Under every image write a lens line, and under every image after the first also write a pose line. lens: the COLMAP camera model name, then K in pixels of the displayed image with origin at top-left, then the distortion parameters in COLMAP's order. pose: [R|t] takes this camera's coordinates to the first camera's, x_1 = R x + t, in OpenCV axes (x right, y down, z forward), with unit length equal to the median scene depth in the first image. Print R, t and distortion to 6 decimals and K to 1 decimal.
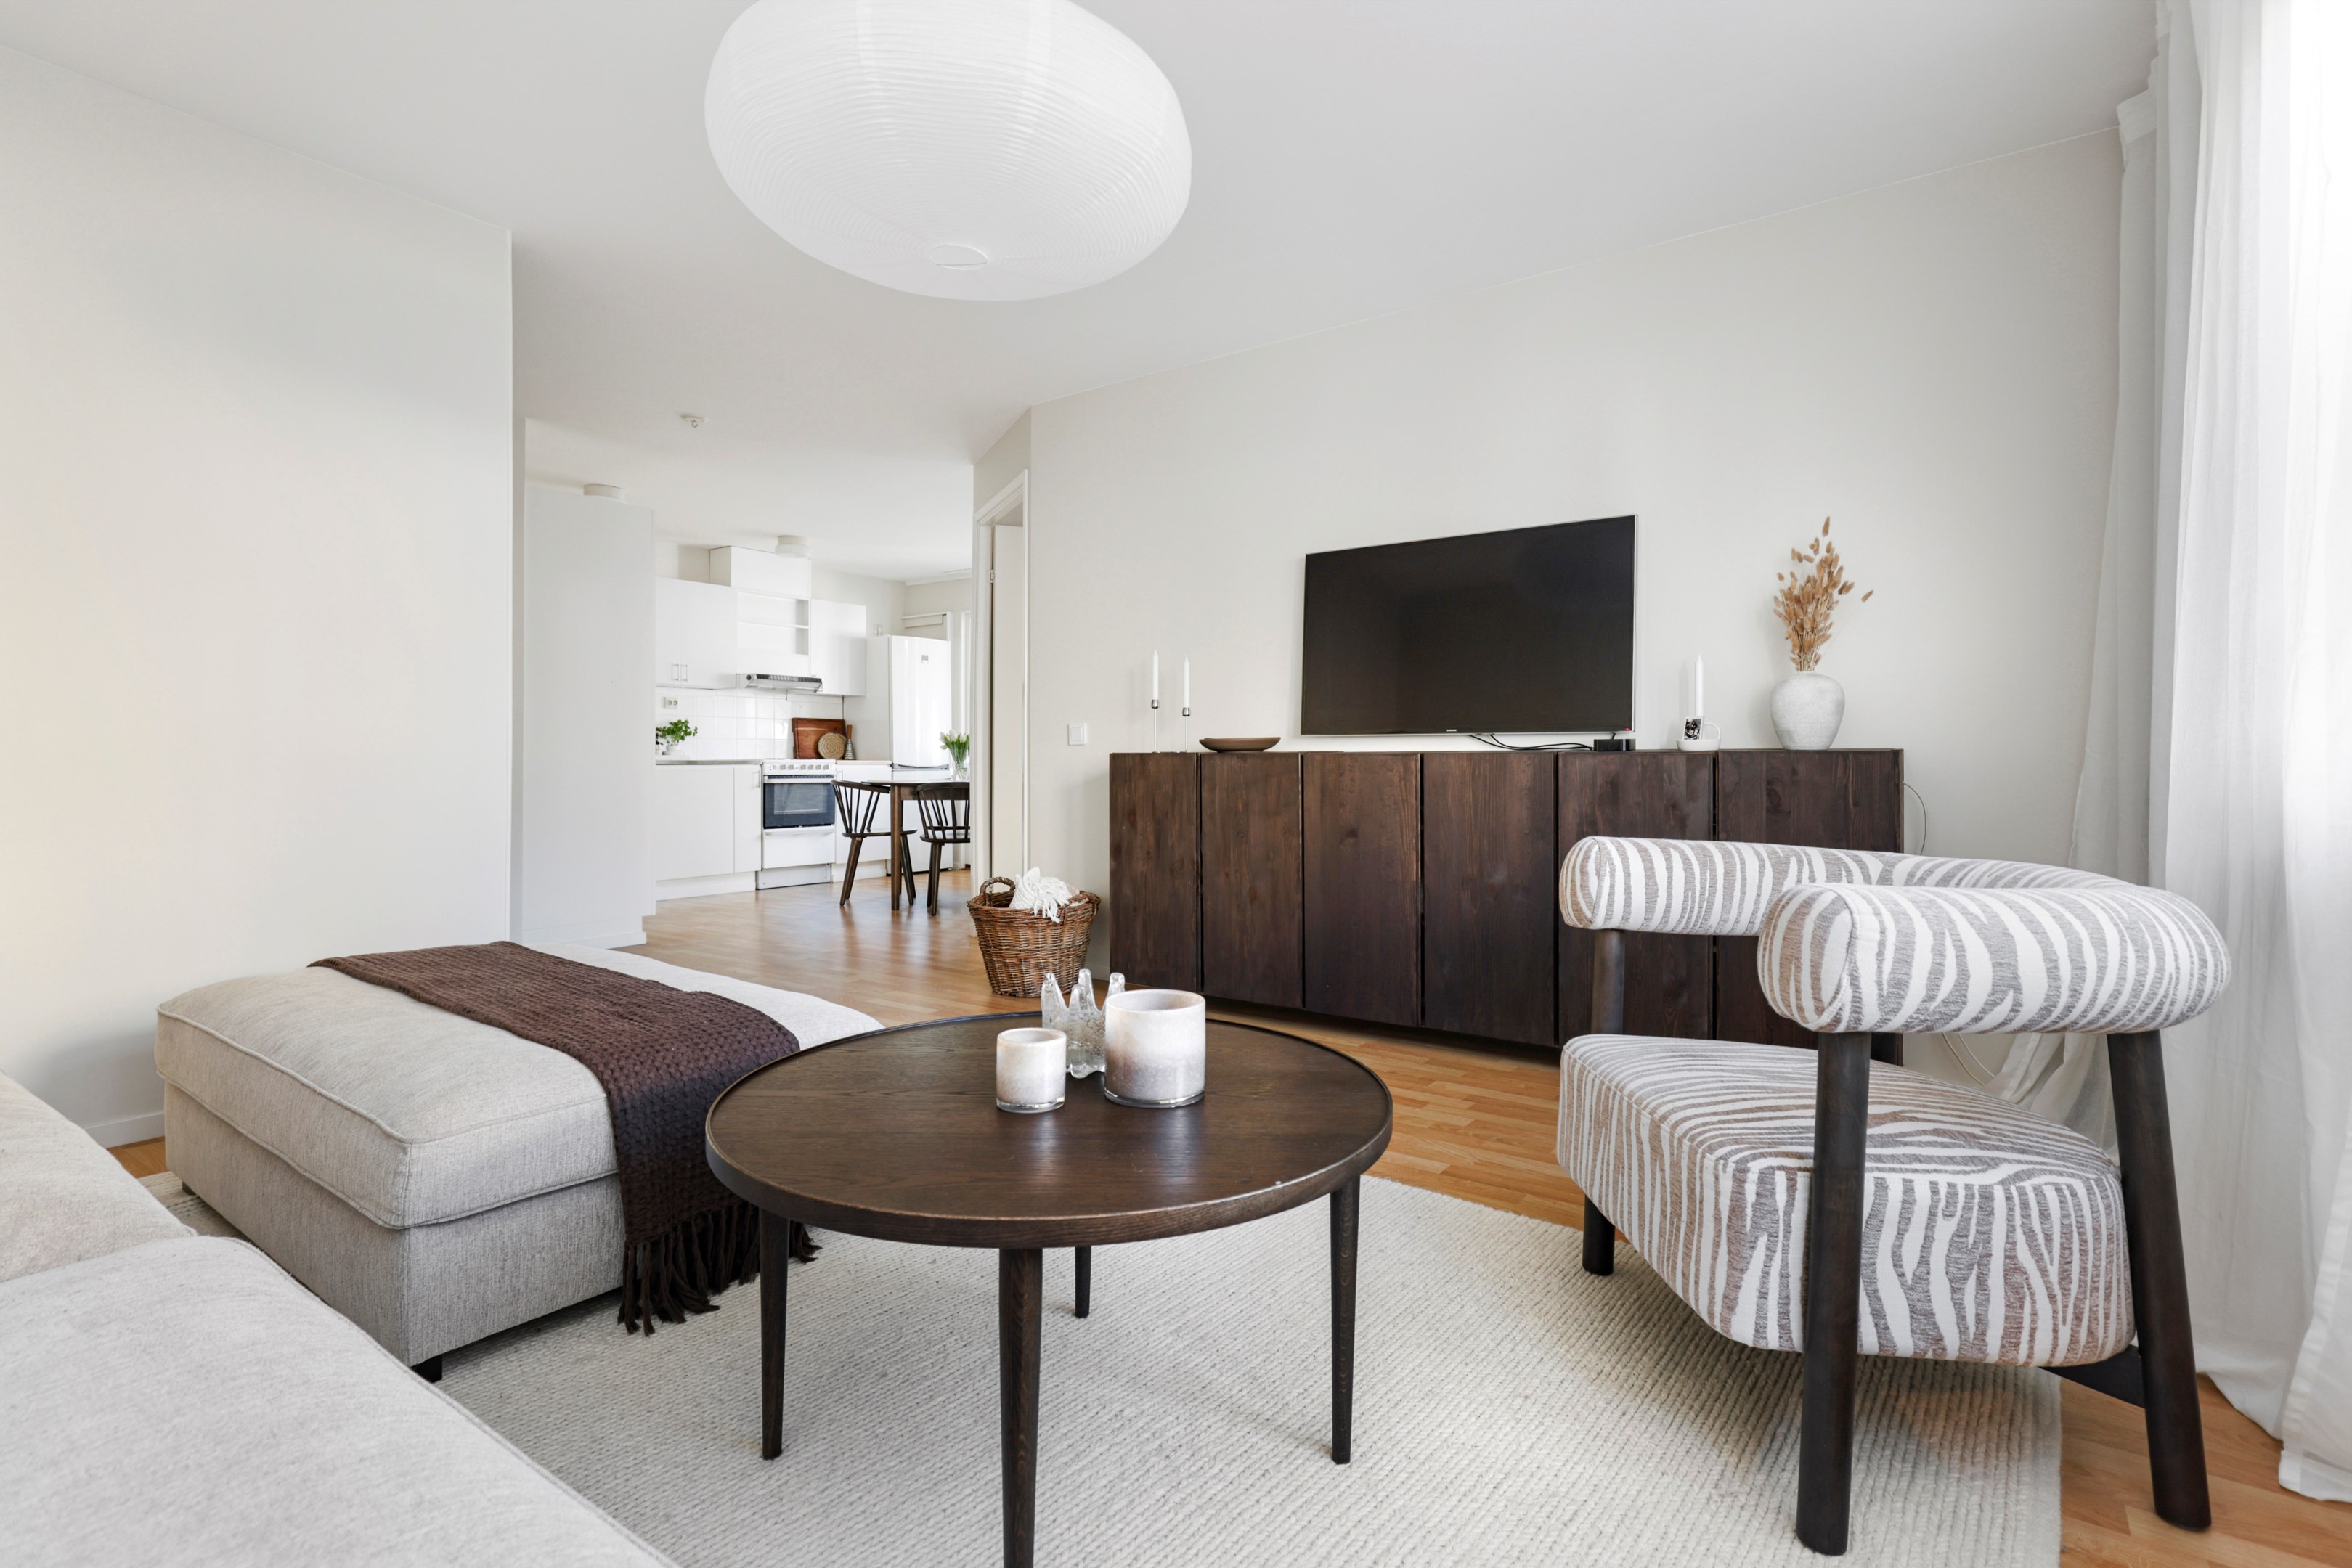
lens RADIAL K [[1137.7, 0, 1190.6], [0, 1137.7, 770.3], [0, 0, 1]] dist [0.005577, 0.000152]
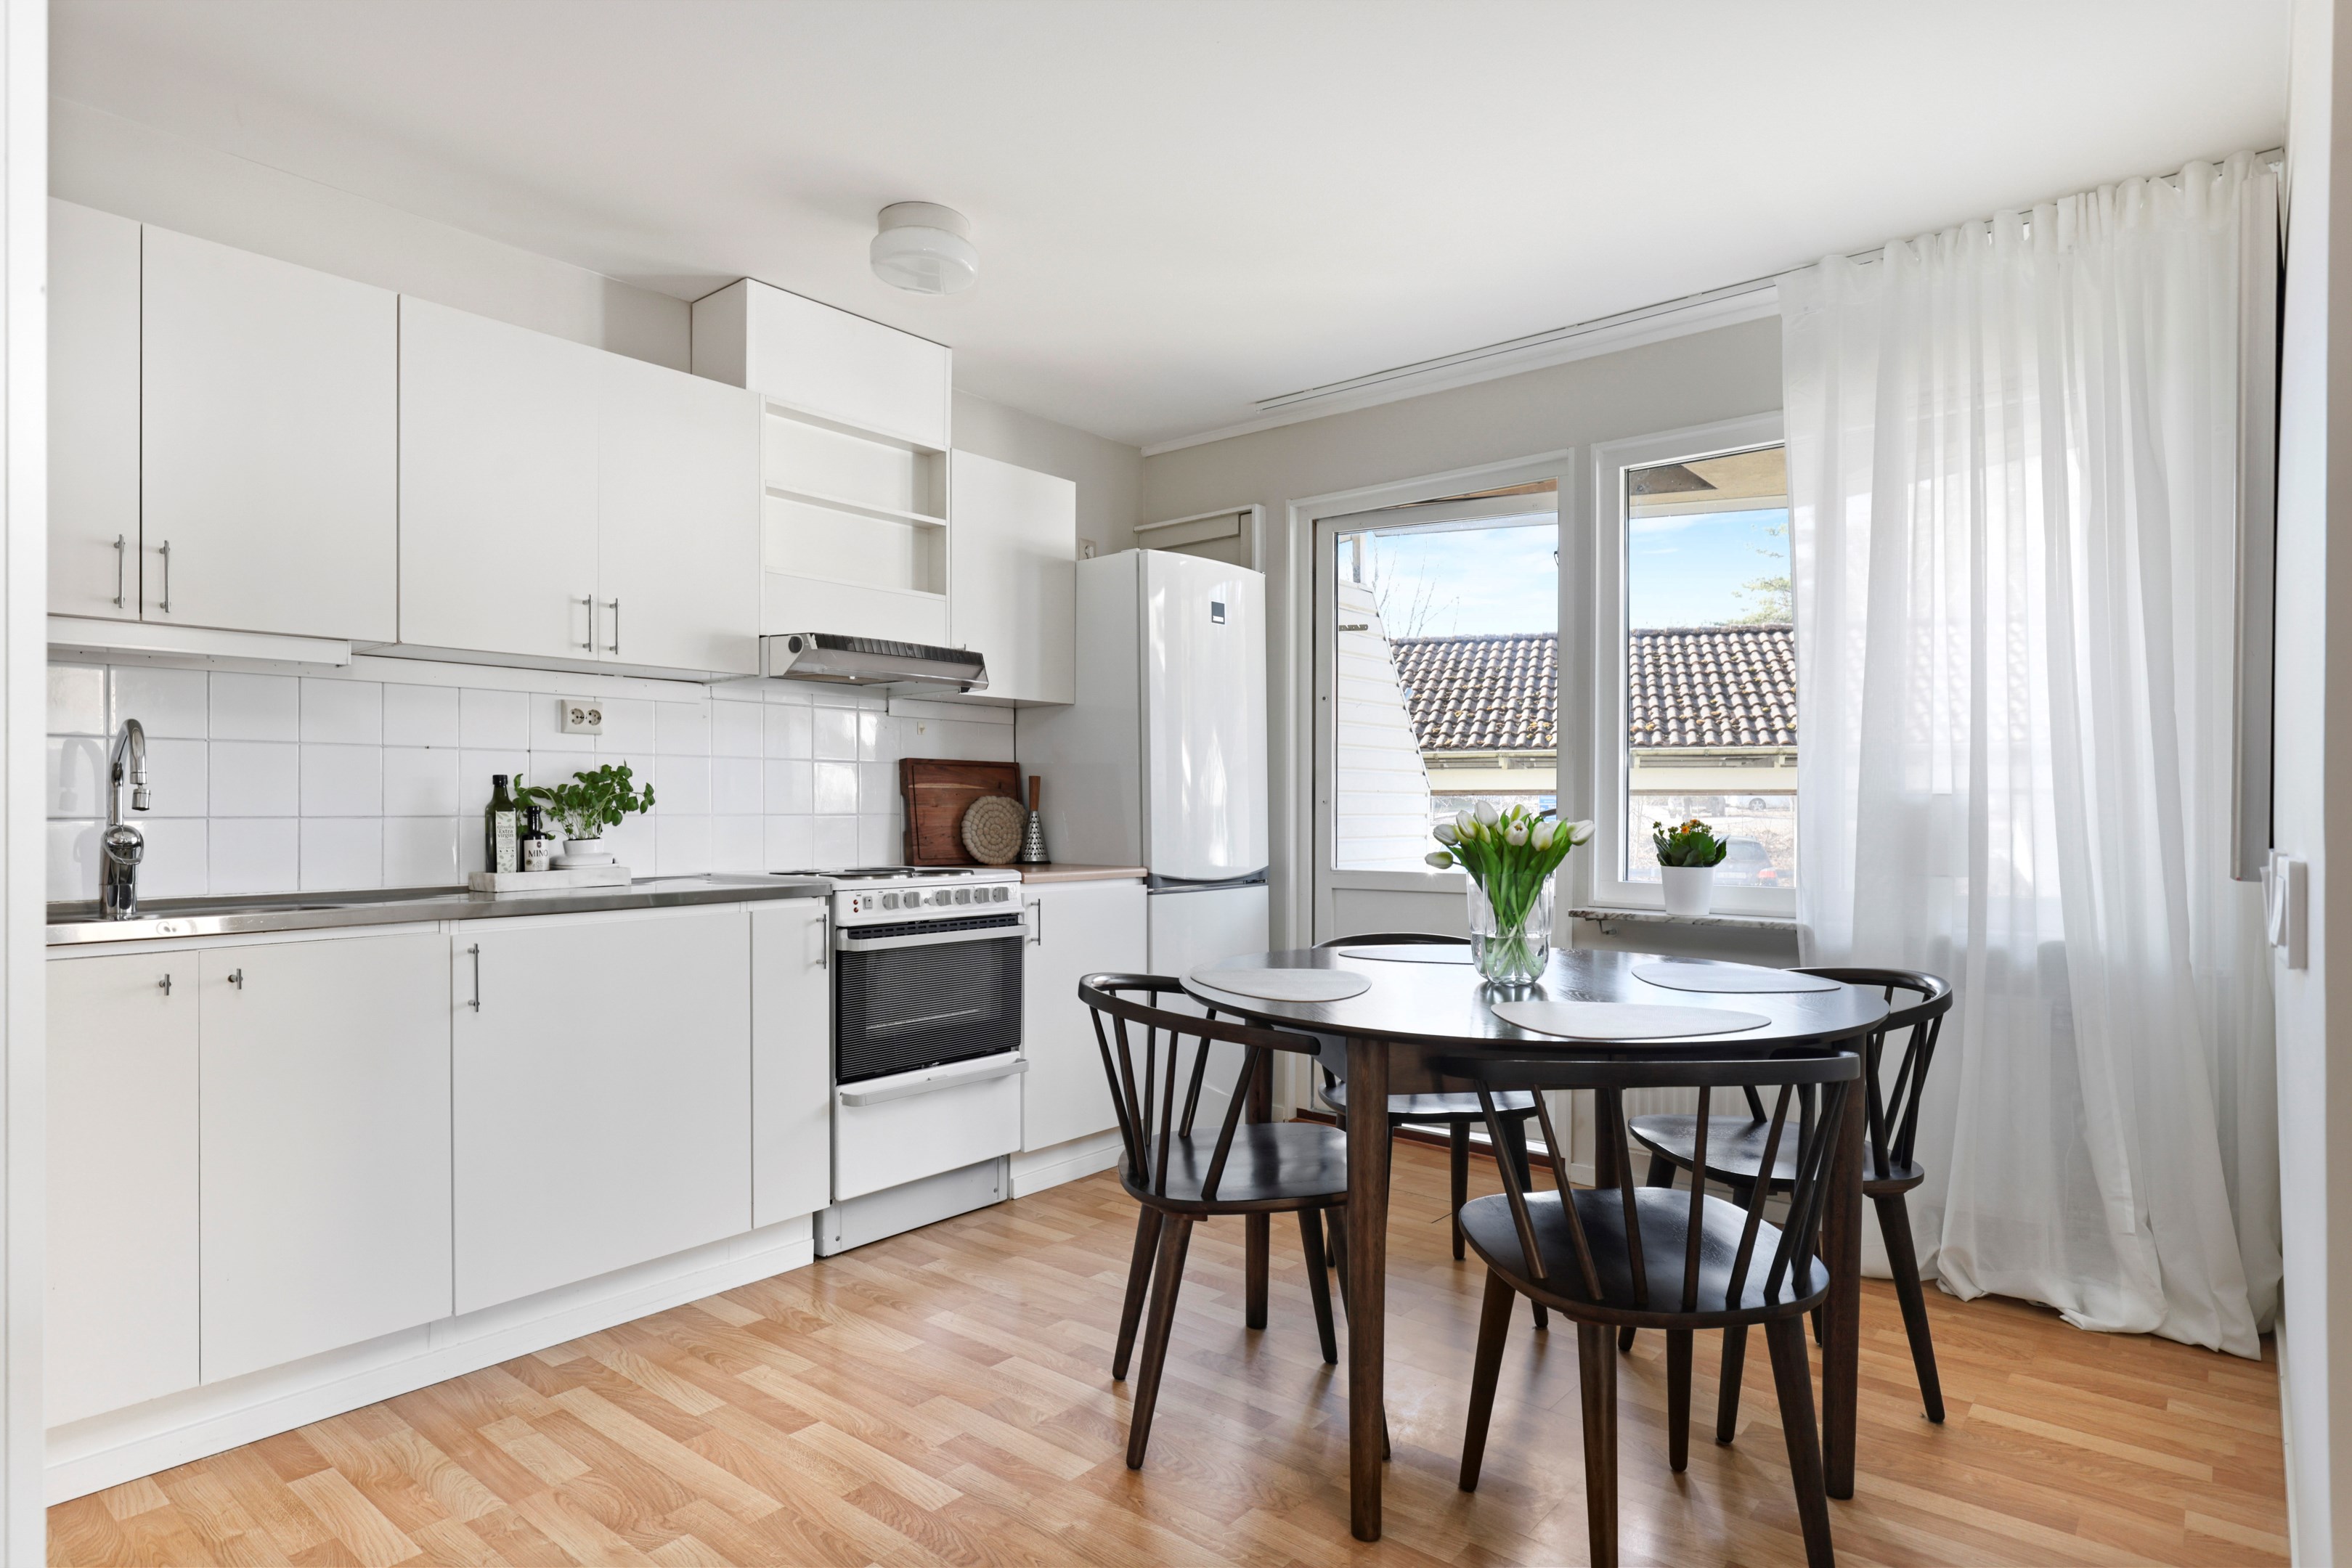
lens RADIAL K [[1320.0, 0, 1163.4], [0, 1320.0, 806.1], [0, 0, 1]] dist [-0.002893, -0.001499]
pose [[0.997253, -0.000901, -0.074071, -0.232040], [-0.000003, 0.999926, -0.012206, -0.025422], [0.074077, 0.012172, 0.997178, 0.572548]]
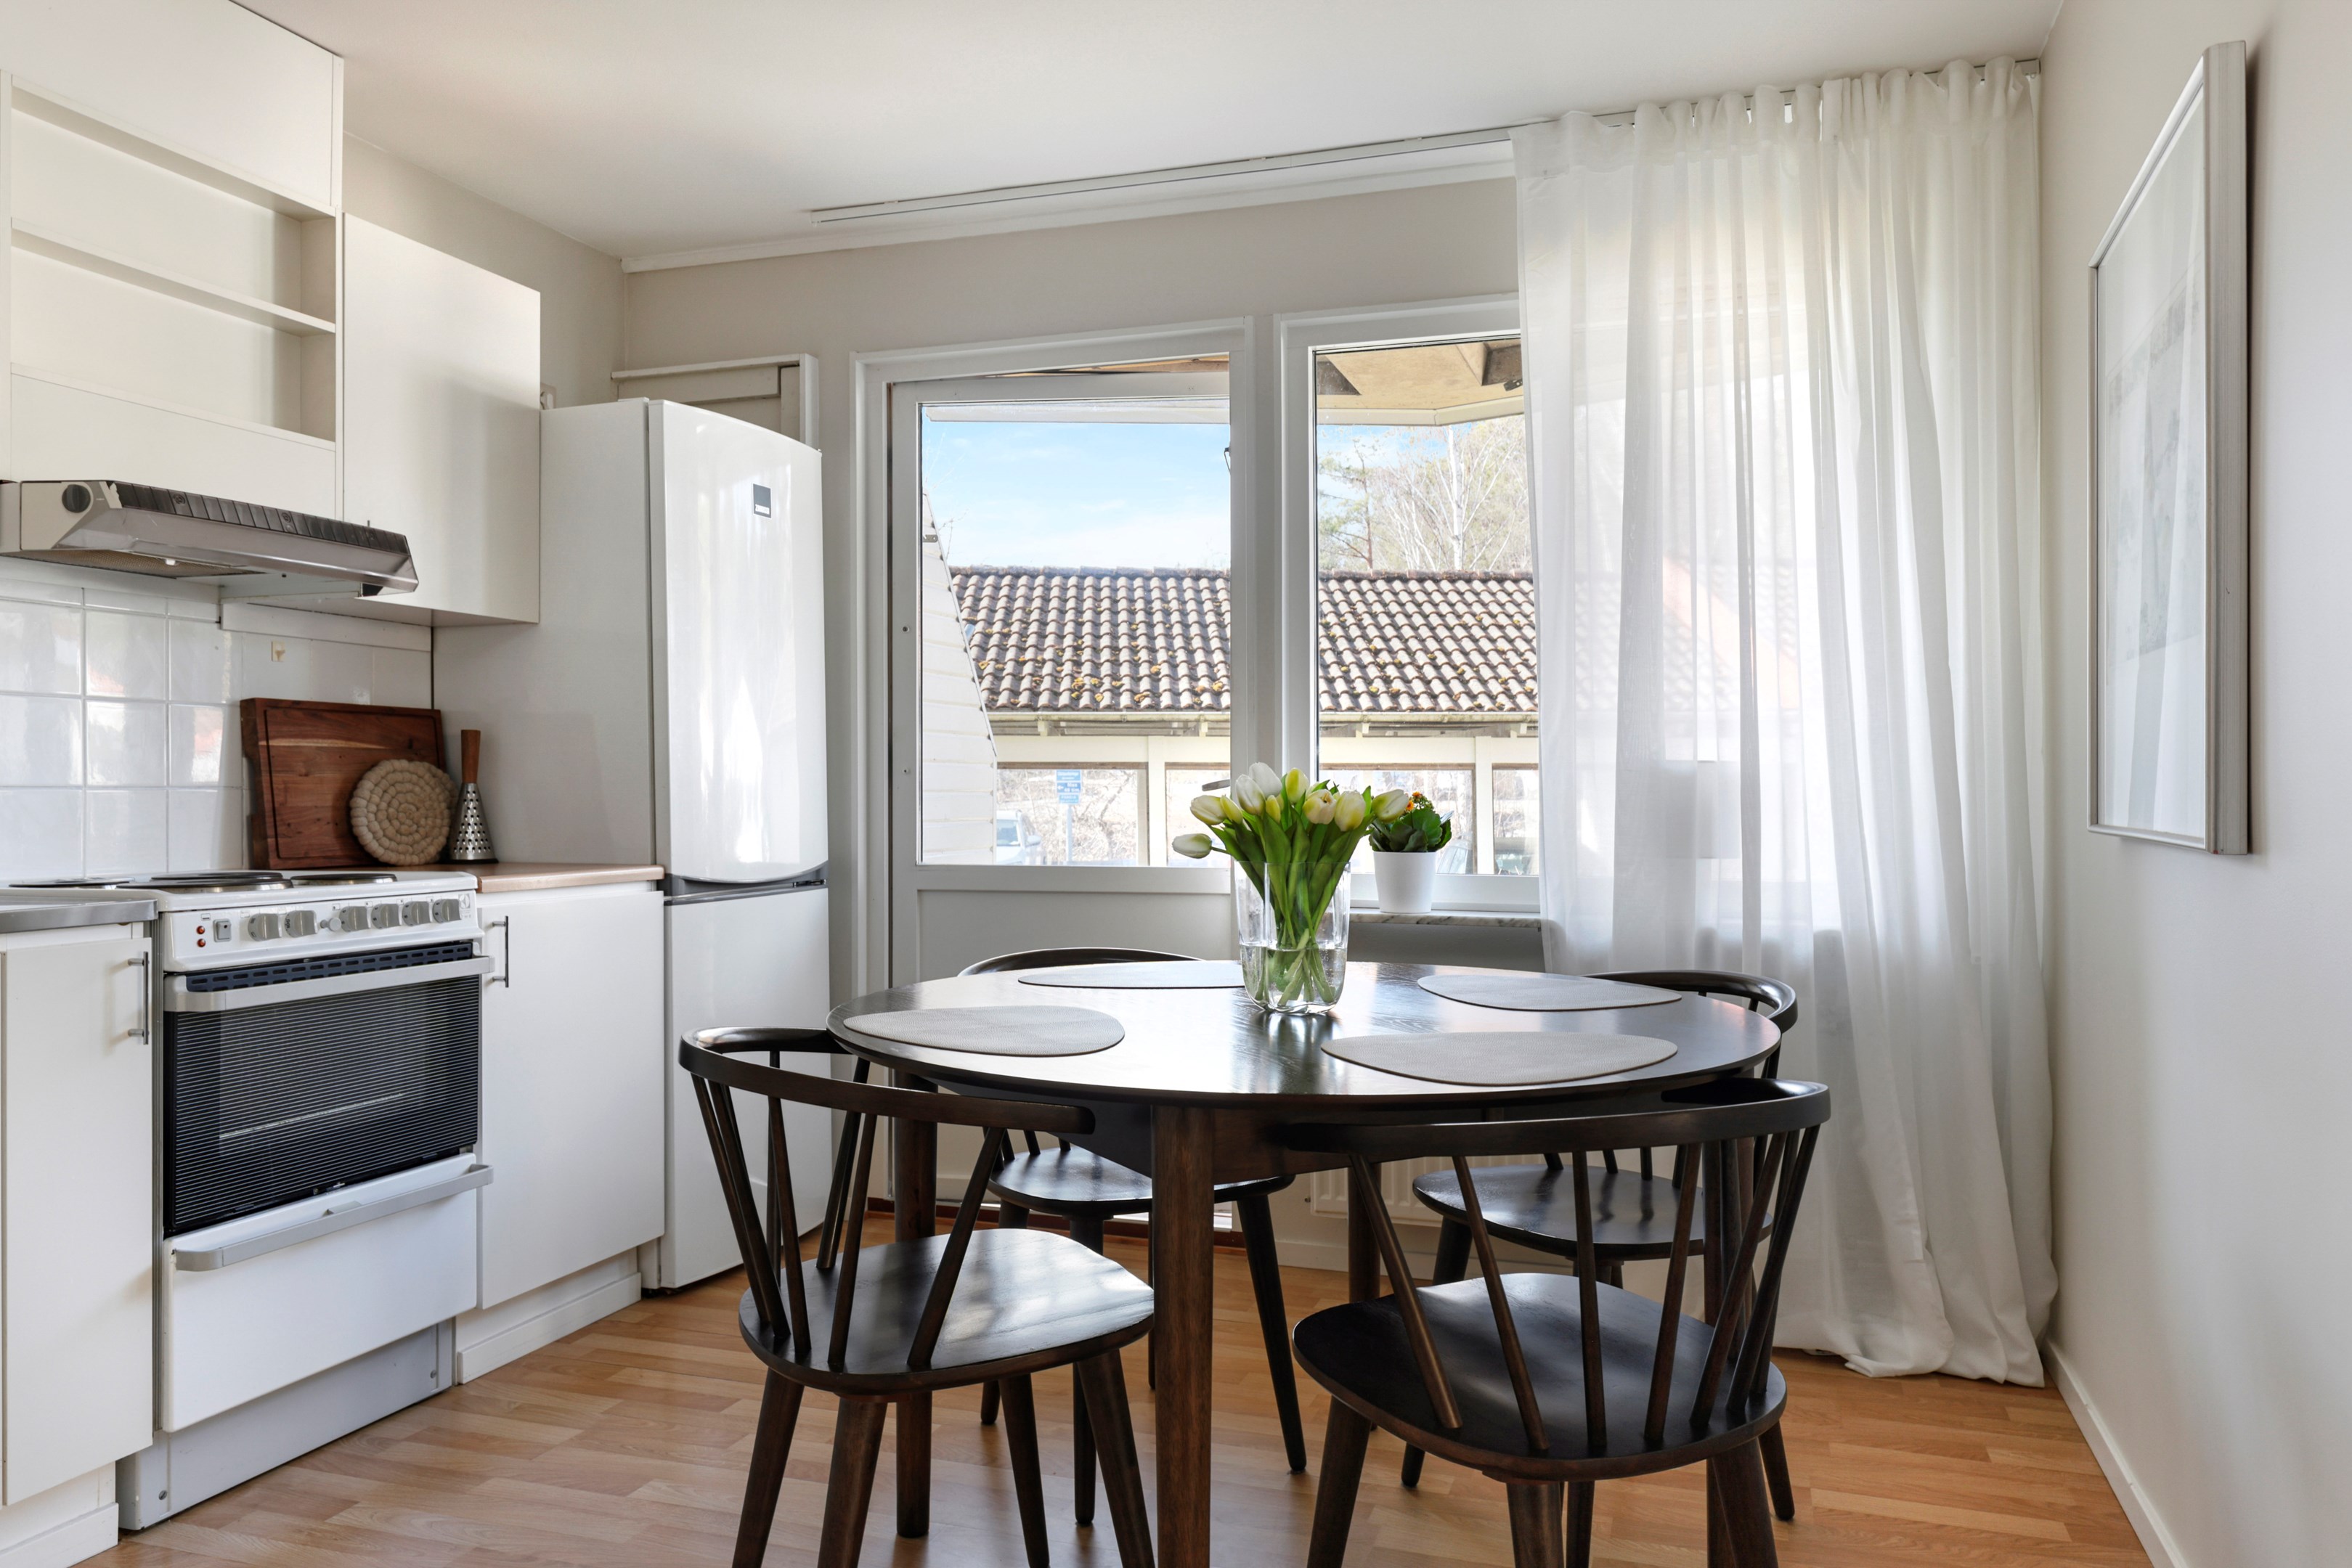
lens RADIAL K [[1648.1, 0, 1197.3], [0, 1648.1, 775.1], [0, 0, 1]] dist [0.010692, -0.016143]
pose [[0.948212, 0.002447, 0.317628, -0.274902], [0.003546, 0.999826, -0.018288, -0.023546], [-0.317618, 0.018467, 0.948039, 0.617545]]
